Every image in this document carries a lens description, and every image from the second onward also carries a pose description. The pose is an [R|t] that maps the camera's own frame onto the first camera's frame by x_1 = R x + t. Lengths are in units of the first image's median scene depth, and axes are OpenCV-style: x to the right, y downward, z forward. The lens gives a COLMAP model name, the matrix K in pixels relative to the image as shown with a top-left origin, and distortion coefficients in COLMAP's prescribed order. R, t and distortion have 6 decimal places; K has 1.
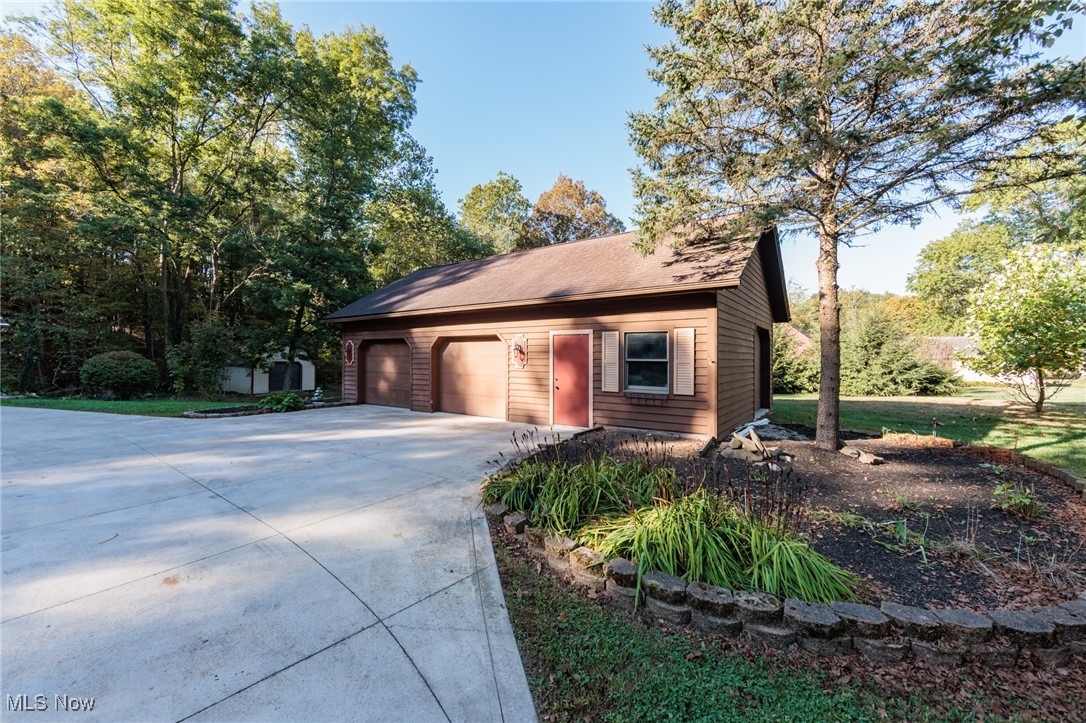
lens RADIAL K [[424.8, 0, 541.5], [0, 424.8, 357.5], [0, 0, 1]] dist [-0.000952, 0.000427]
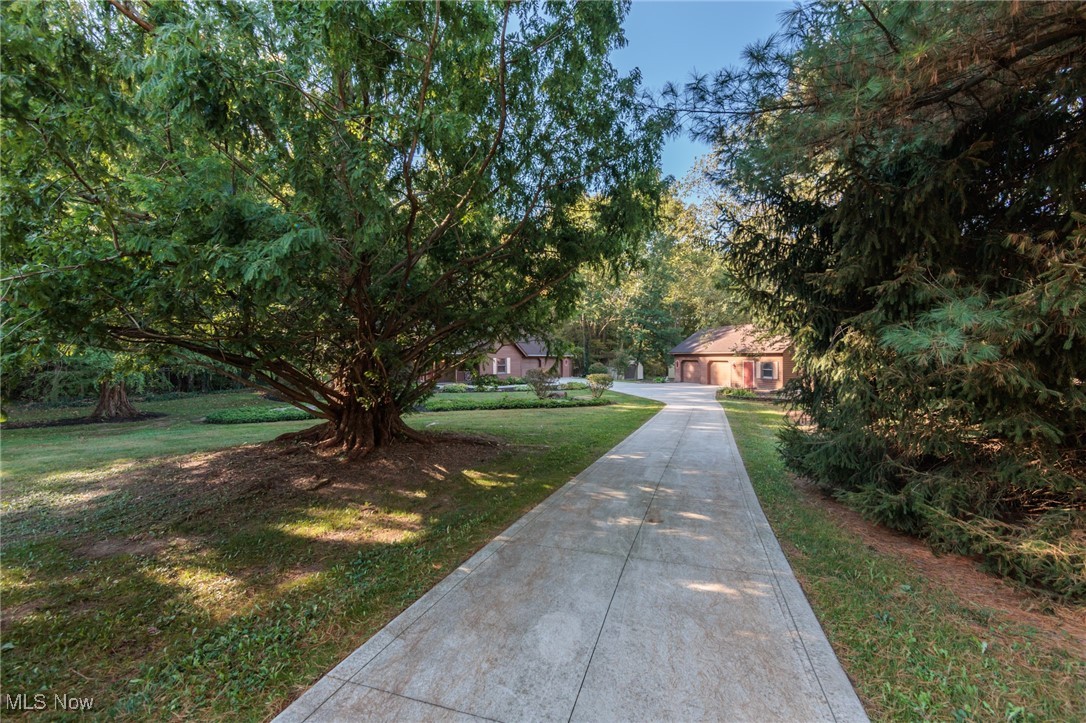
lens RADIAL K [[424.8, 0, 541.5], [0, 424.8, 357.5], [0, 0, 1]] dist [-0.000952, 0.000427]
pose [[0.811902, -0.005507, -0.583768, 0.533353], [0.011322, 0.999916, 0.006315, -0.094316], [0.583684, -0.011737, 0.811896, -2.076426]]
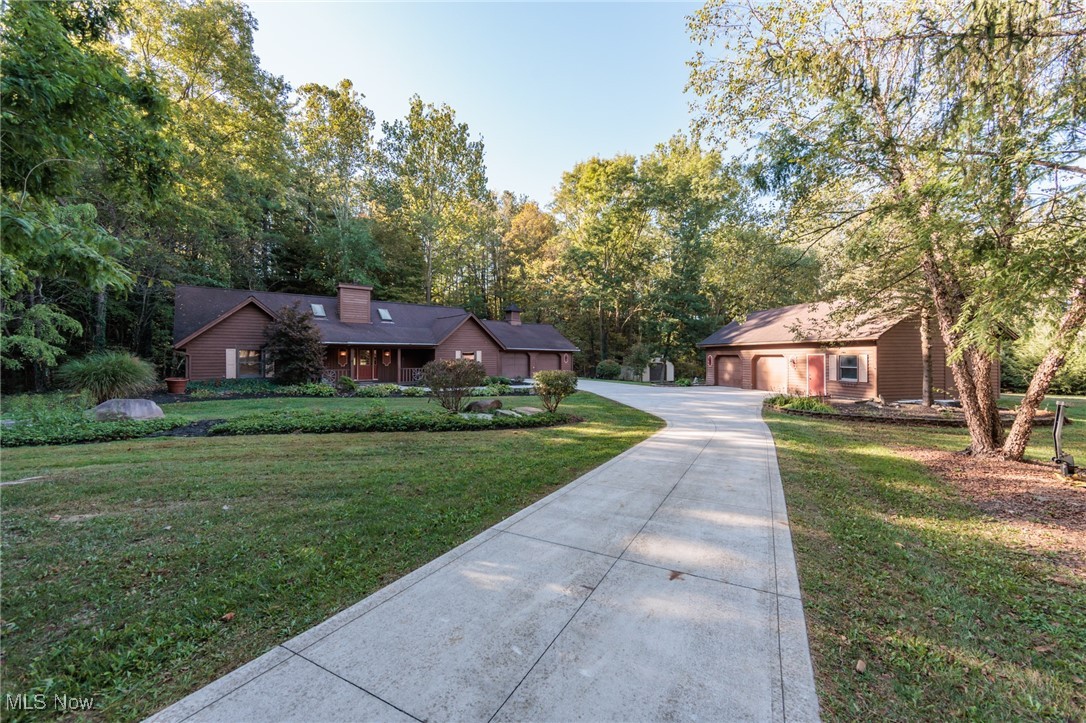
lens RADIAL K [[424.8, 0, 541.5], [0, 424.8, 357.5], [0, 0, 1]] dist [-0.000952, 0.000427]
pose [[0.746678, -0.004400, -0.665171, 0.356286], [0.007691, 0.999968, 0.002018, -0.042978], [0.665141, -0.006623, 0.746688, -1.239790]]
